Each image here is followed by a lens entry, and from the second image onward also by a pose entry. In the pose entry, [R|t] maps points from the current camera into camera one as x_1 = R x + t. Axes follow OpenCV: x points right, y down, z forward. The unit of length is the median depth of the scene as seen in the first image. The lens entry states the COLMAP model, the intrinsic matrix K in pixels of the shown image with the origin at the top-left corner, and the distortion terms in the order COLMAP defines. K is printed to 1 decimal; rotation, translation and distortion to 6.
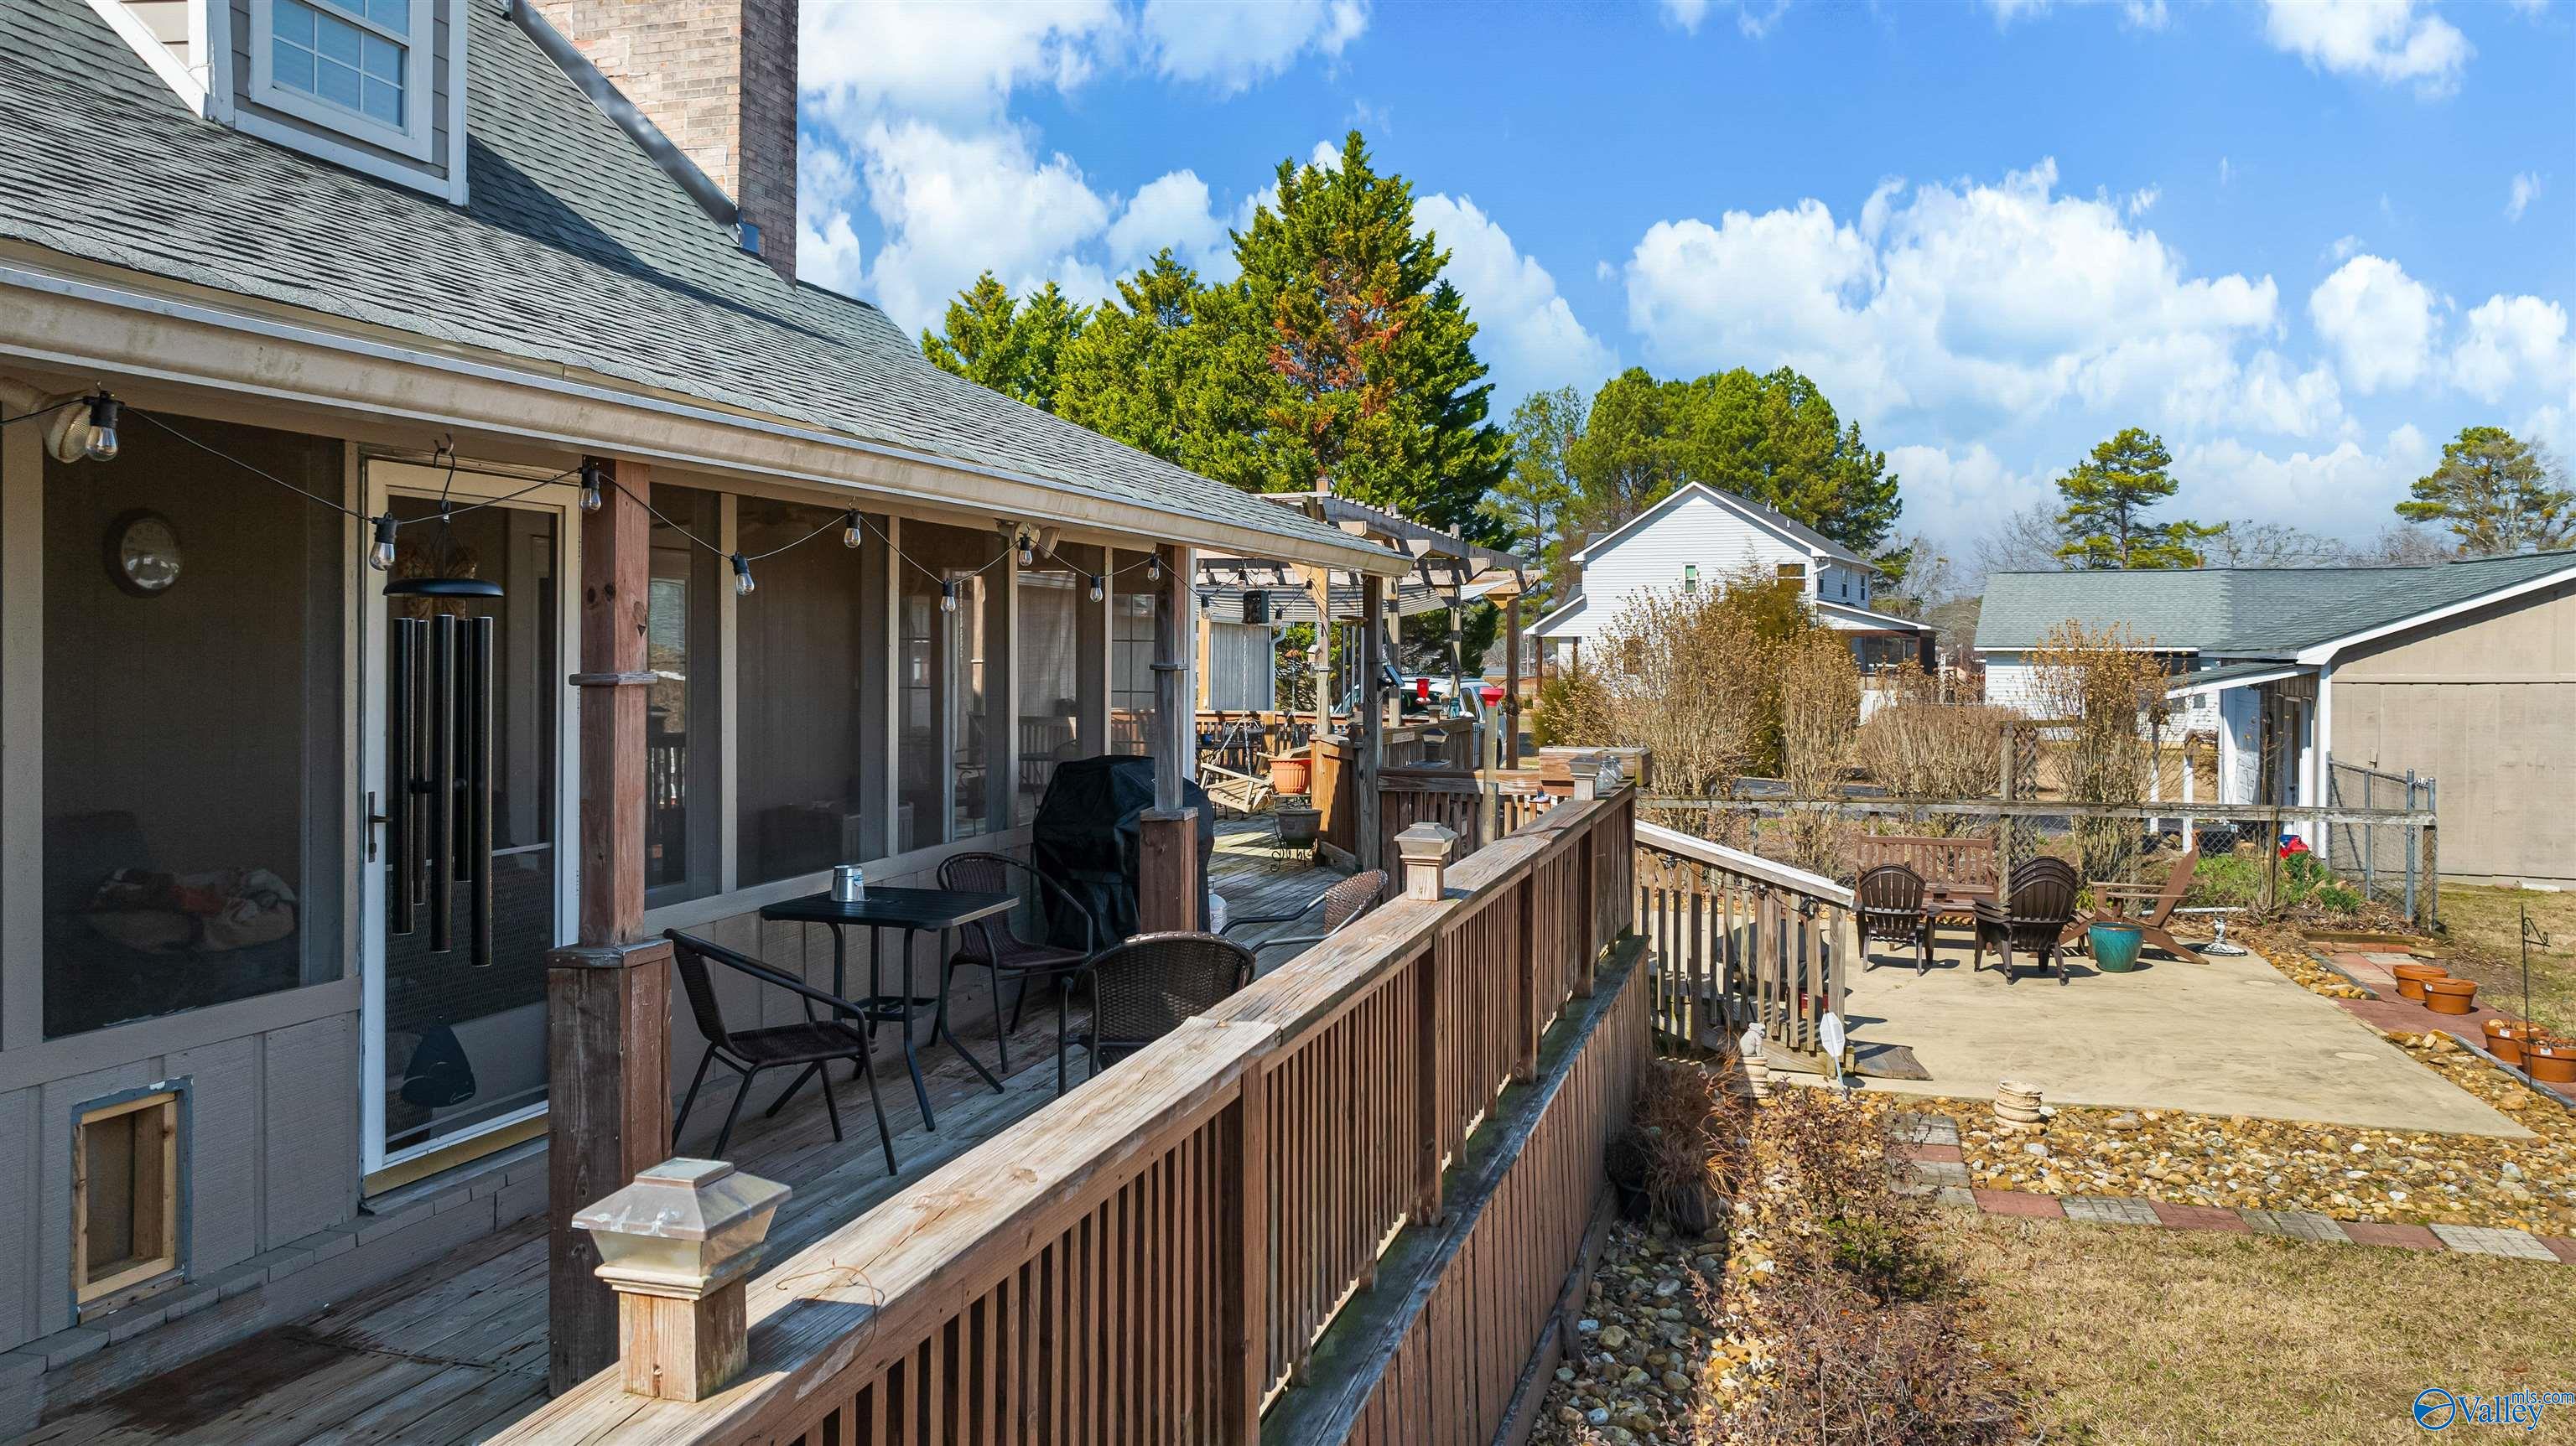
lens RADIAL K [[1856.1, 0, 1287.4], [0, 1856.1, 645.2], [0, 0, 1]] dist [-0.011803, -0.003616]
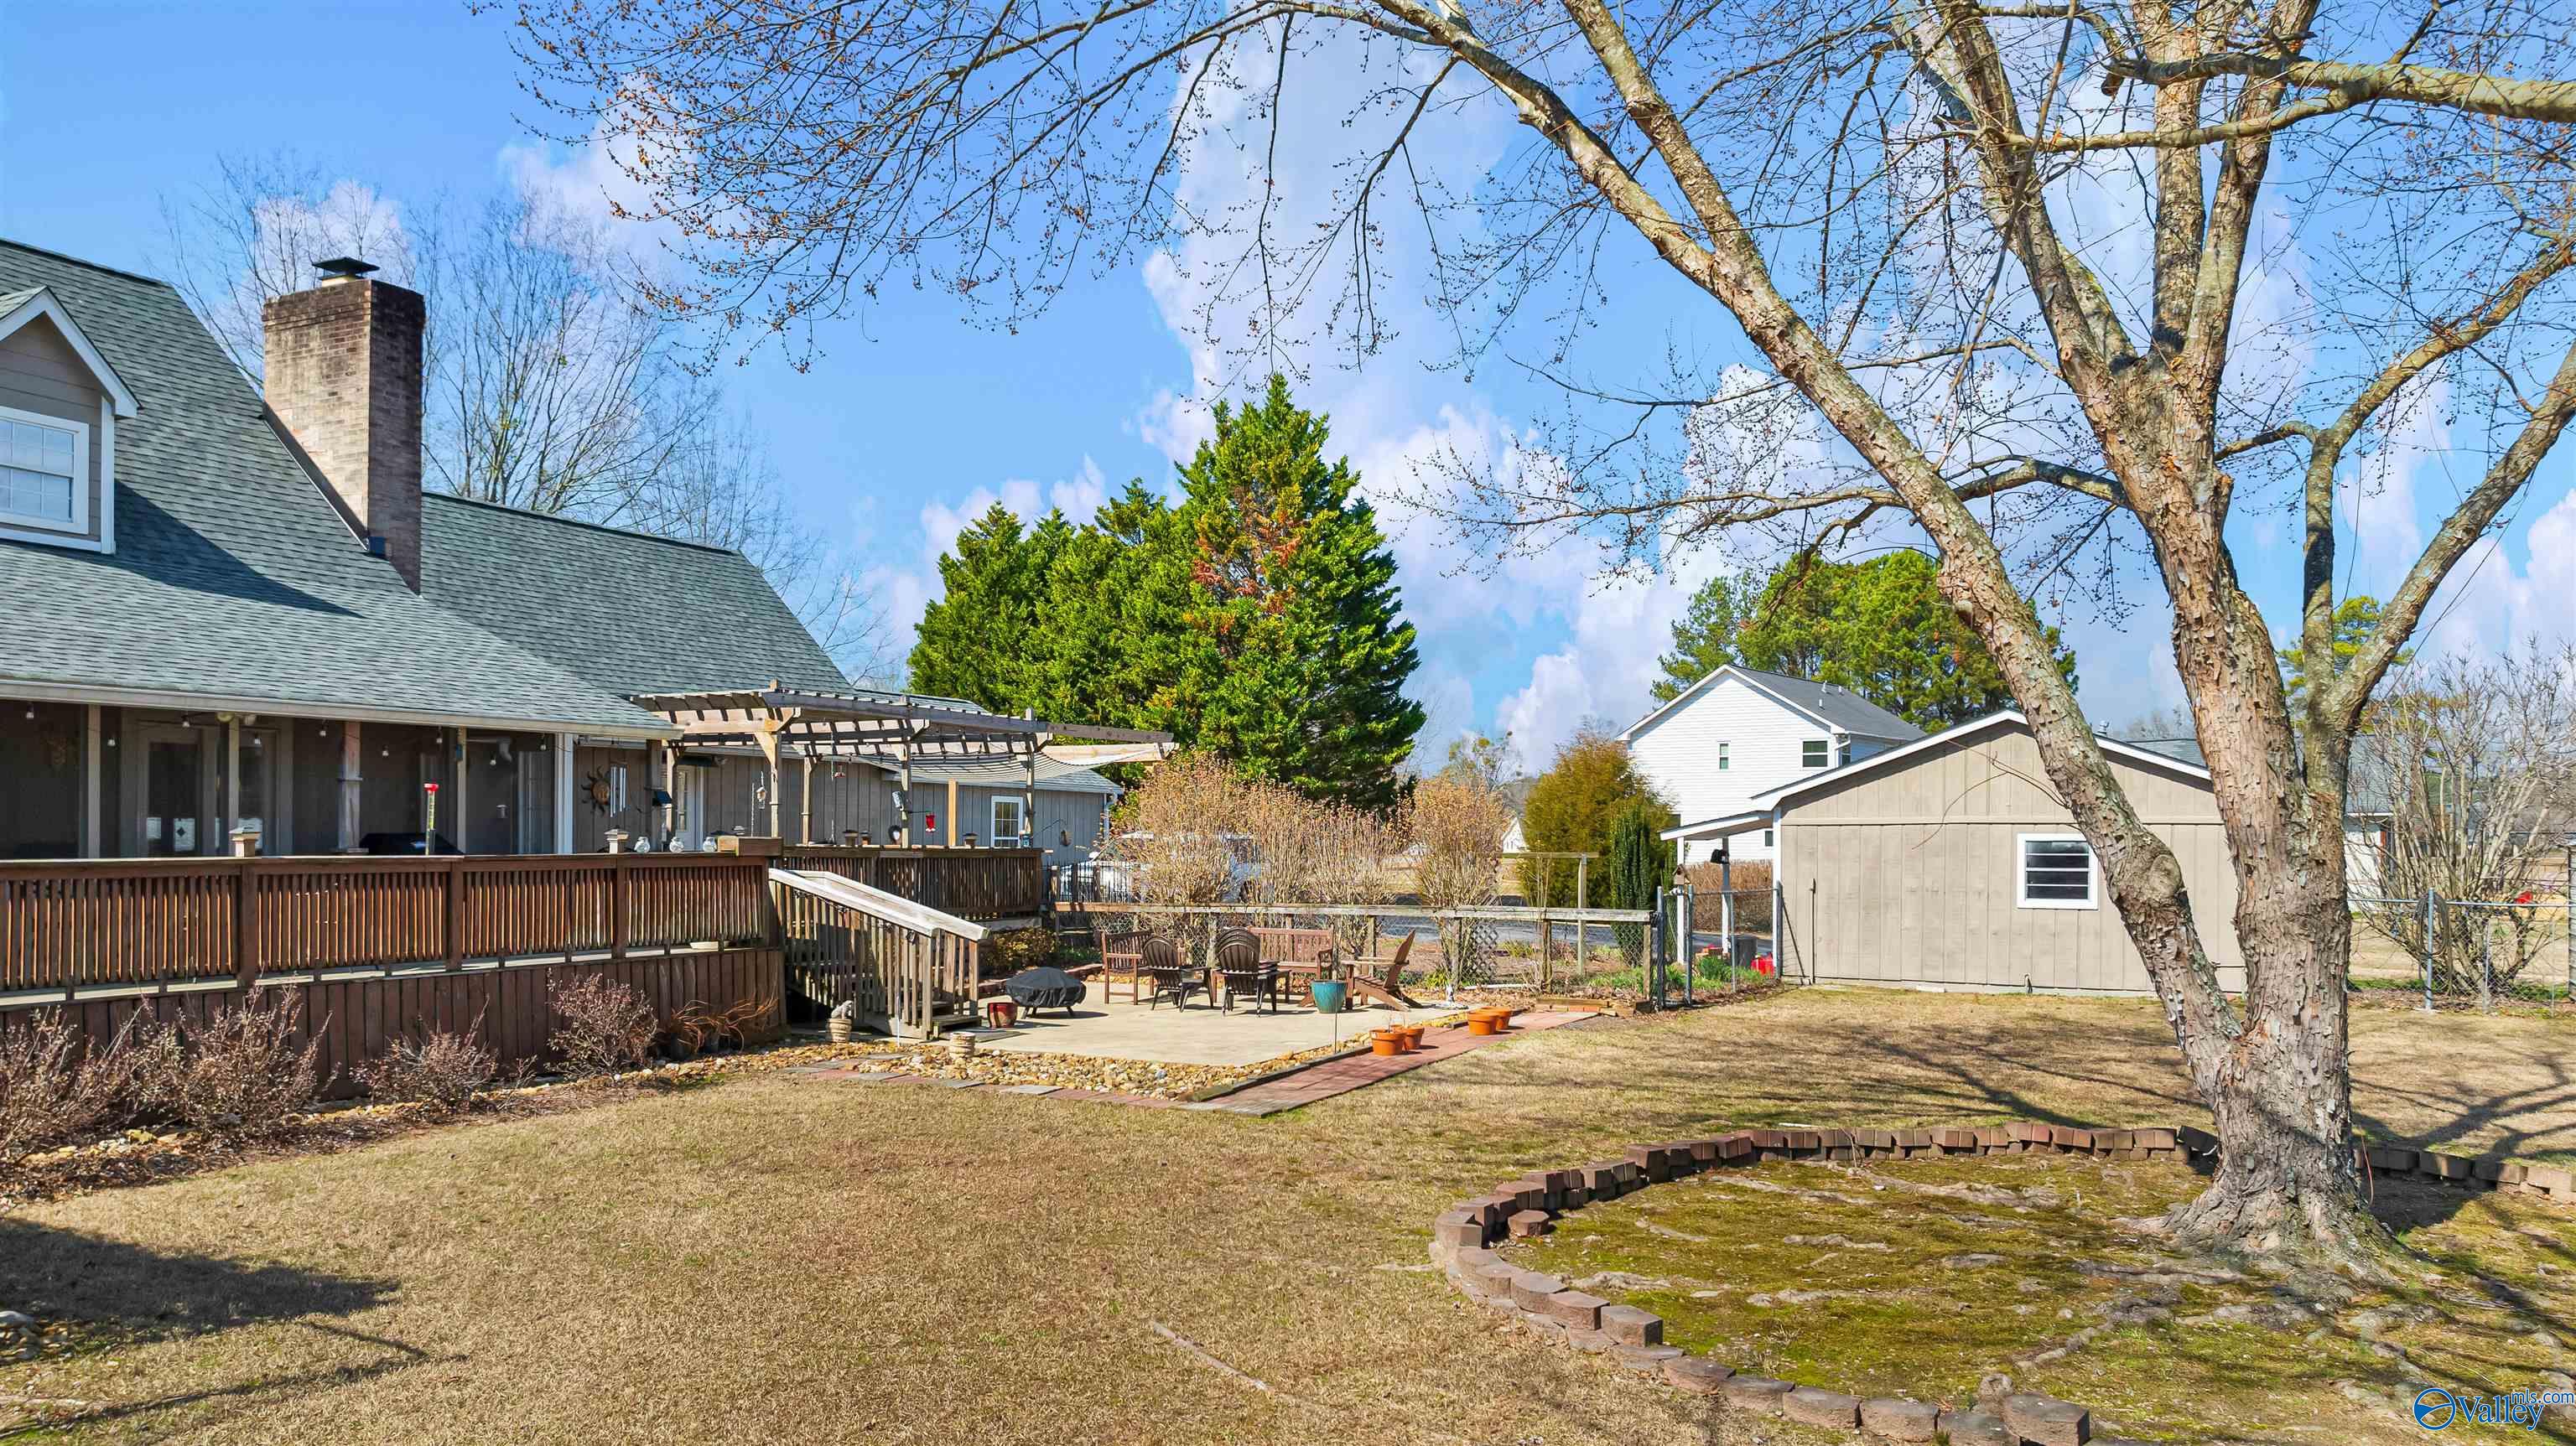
lens RADIAL K [[1876.5, 0, 1291.2], [0, 1876.5, 813.8], [0, 0, 1]] dist [-0.002465, -0.005393]
pose [[0.984875, -0.004701, -0.173203, 0.249968], [0.002770, 0.999931, -0.011389, 0.014119], [0.173244, 0.010737, 0.984820, -0.162839]]
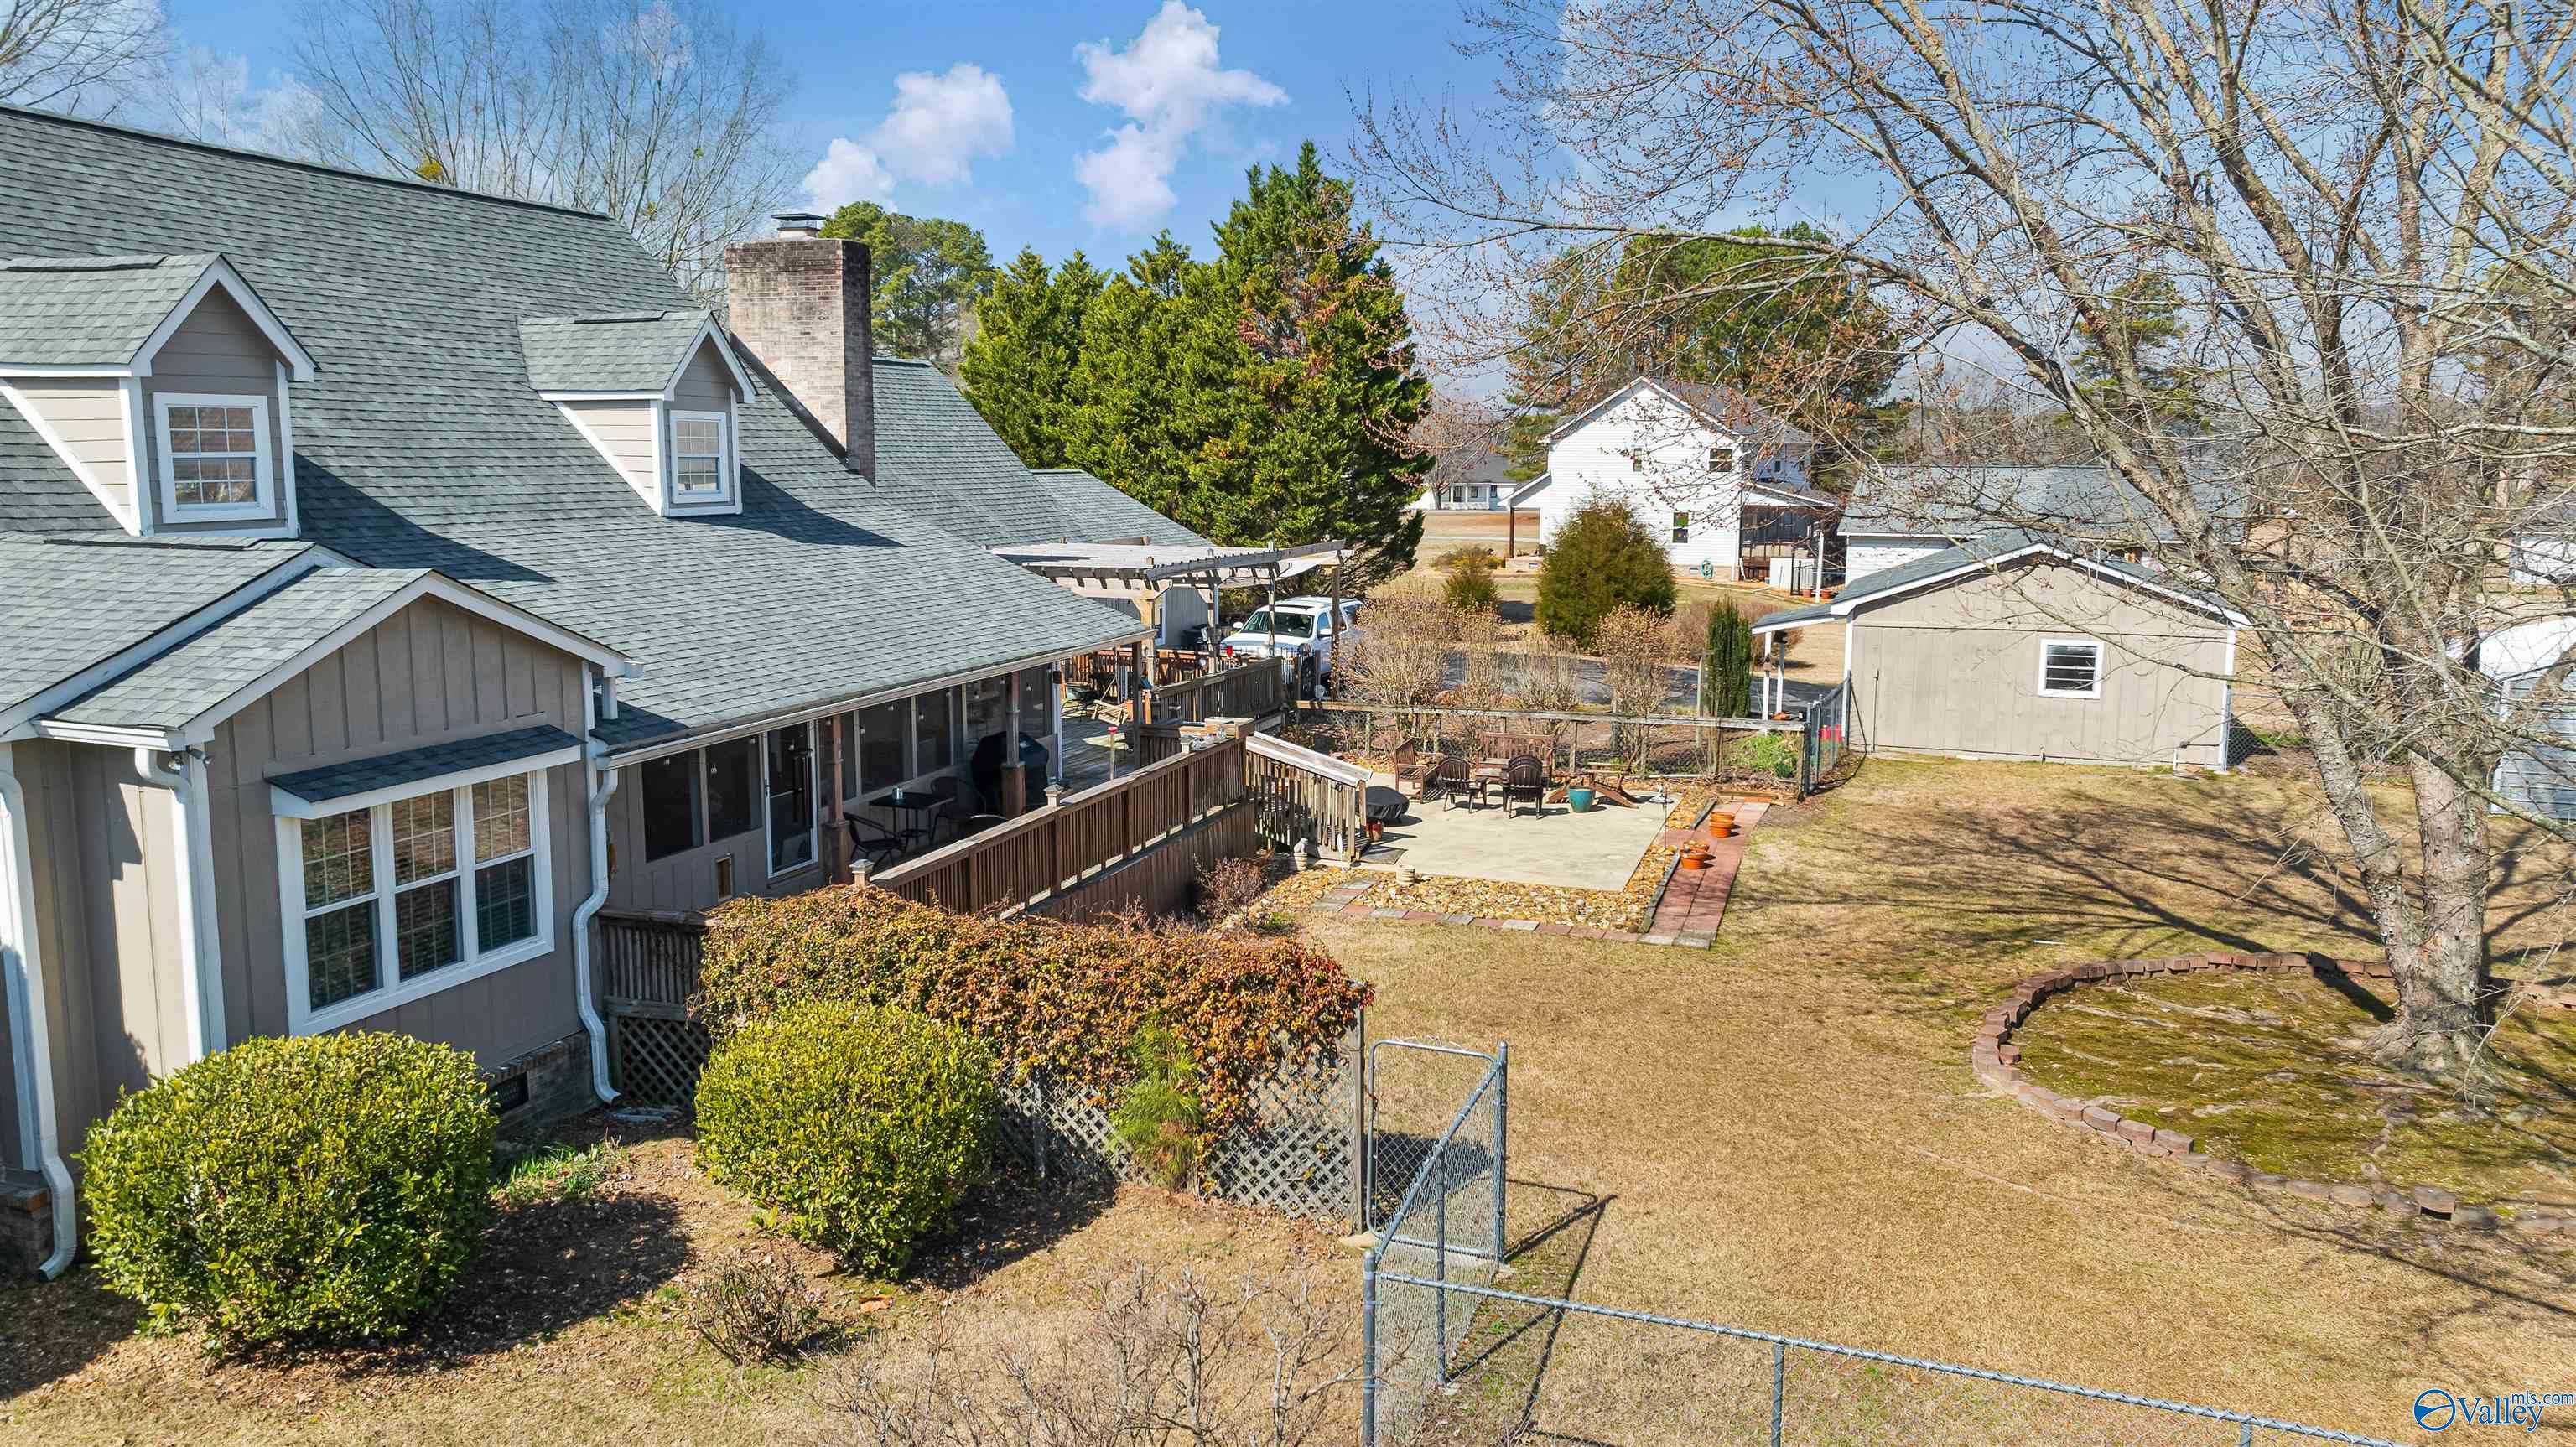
lens RADIAL K [[1869.7, 0, 1288.0], [0, 1869.7, 723.5], [0, 0, 1]] dist [-0.000679, -0.001407]
pose [[0.998572, 0.006121, -0.053074, 0.093691], [0.001798, 0.989002, 0.147891, -0.072424], [0.053395, -0.147775, 0.987579, -0.328366]]
